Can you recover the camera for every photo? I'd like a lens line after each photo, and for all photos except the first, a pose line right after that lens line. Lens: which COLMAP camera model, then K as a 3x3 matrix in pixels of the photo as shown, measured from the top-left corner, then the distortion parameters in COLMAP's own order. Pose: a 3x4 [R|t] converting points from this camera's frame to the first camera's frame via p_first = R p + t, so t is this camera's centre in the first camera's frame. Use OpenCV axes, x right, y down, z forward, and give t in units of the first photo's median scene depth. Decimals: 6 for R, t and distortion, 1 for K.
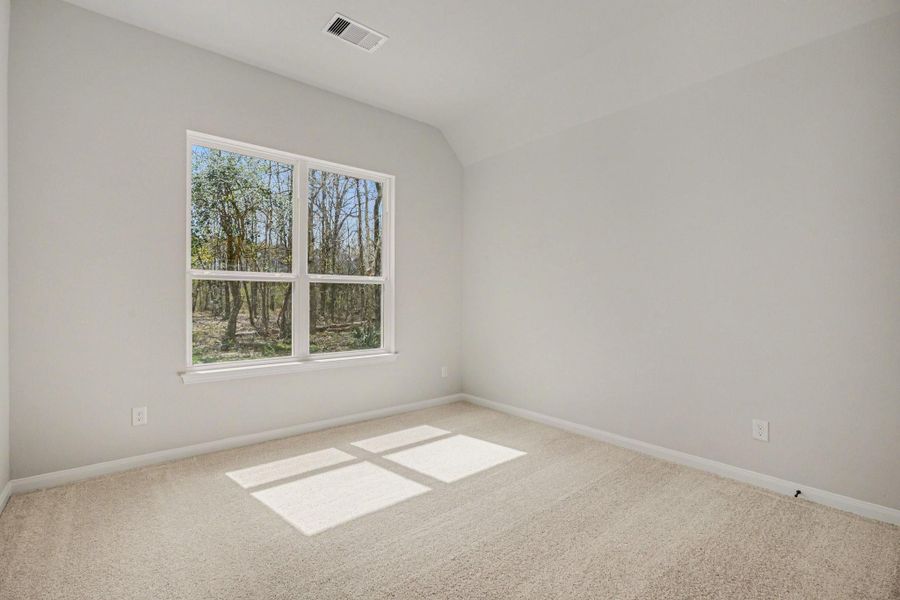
lens RADIAL K [[409.2, 0, 449.2], [0, 409.2, 296.7], [0, 0, 1]] dist [0.007696, -0.000039]
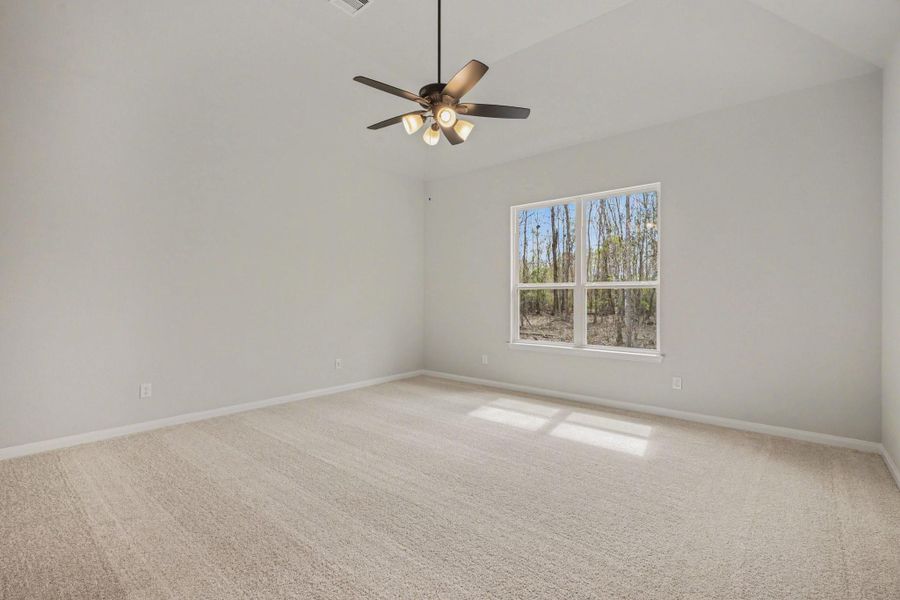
lens RADIAL K [[409.2, 0, 449.2], [0, 409.2, 296.7], [0, 0, 1]] dist [0.007696, -0.000039]
pose [[0.203619, -0.011579, -0.978982, 0.848357], [-0.012353, 0.999820, -0.014394, 0.014938], [0.978972, 0.015024, 0.203440, 0.312200]]
